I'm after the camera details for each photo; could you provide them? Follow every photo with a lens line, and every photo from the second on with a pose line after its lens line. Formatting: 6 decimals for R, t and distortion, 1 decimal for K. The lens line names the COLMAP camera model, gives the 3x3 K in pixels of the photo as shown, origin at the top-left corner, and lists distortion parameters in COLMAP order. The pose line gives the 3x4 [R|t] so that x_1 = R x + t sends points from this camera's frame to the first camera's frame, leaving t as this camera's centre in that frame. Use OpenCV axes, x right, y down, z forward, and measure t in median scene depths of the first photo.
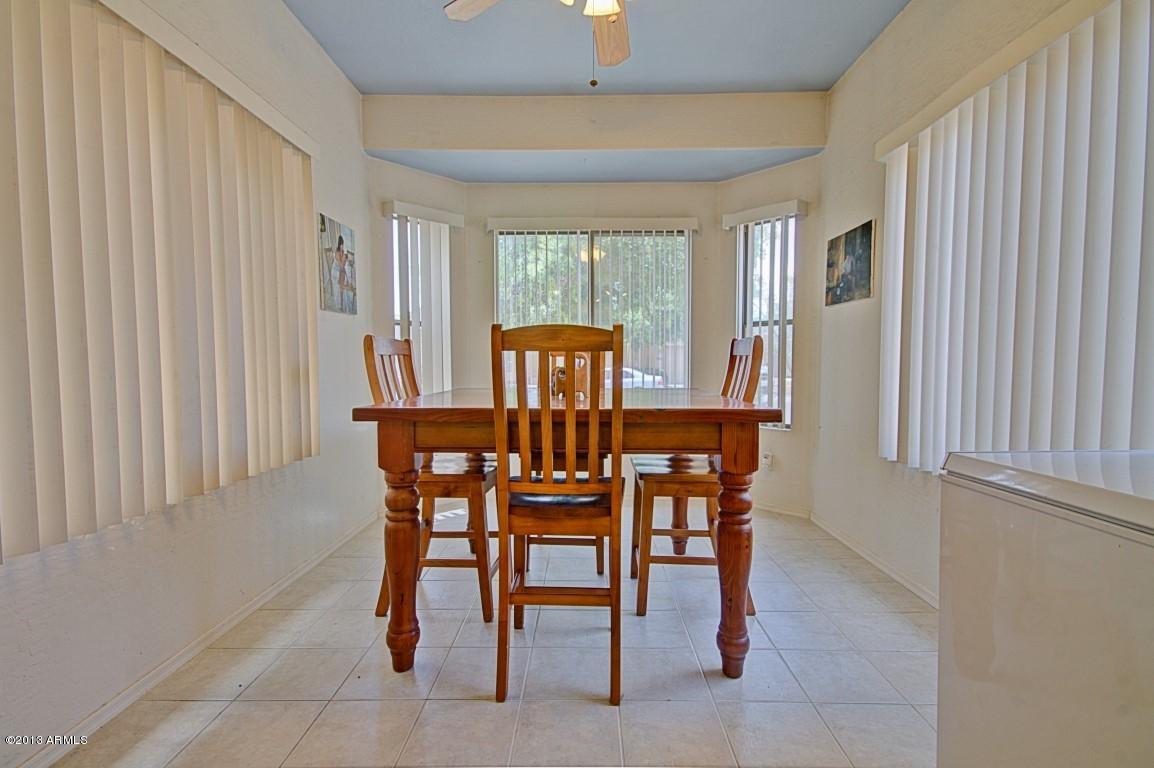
lens RADIAL K [[531.5, 0, 576.0], [0, 531.5, 387.4], [0, 0, 1]] dist [0.020151, -0.002724]
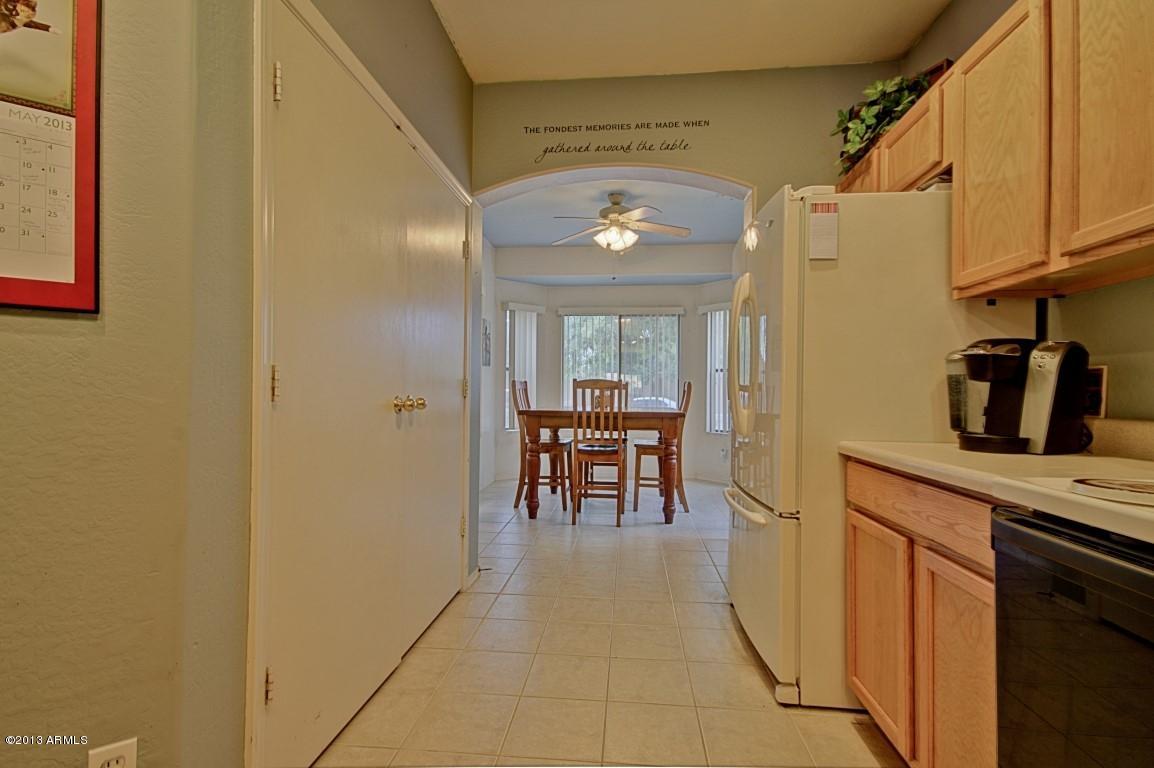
lens RADIAL K [[531.5, 0, 578.7], [0, 531.5, 386.9], [0, 0, 1]] dist [0.020151, -0.002724]
pose [[0.997011, 0.009297, -0.076696, 0.069808], [-0.013435, 0.998471, -0.053626, 0.059400], [0.076080, 0.054496, 0.995611, -1.535575]]
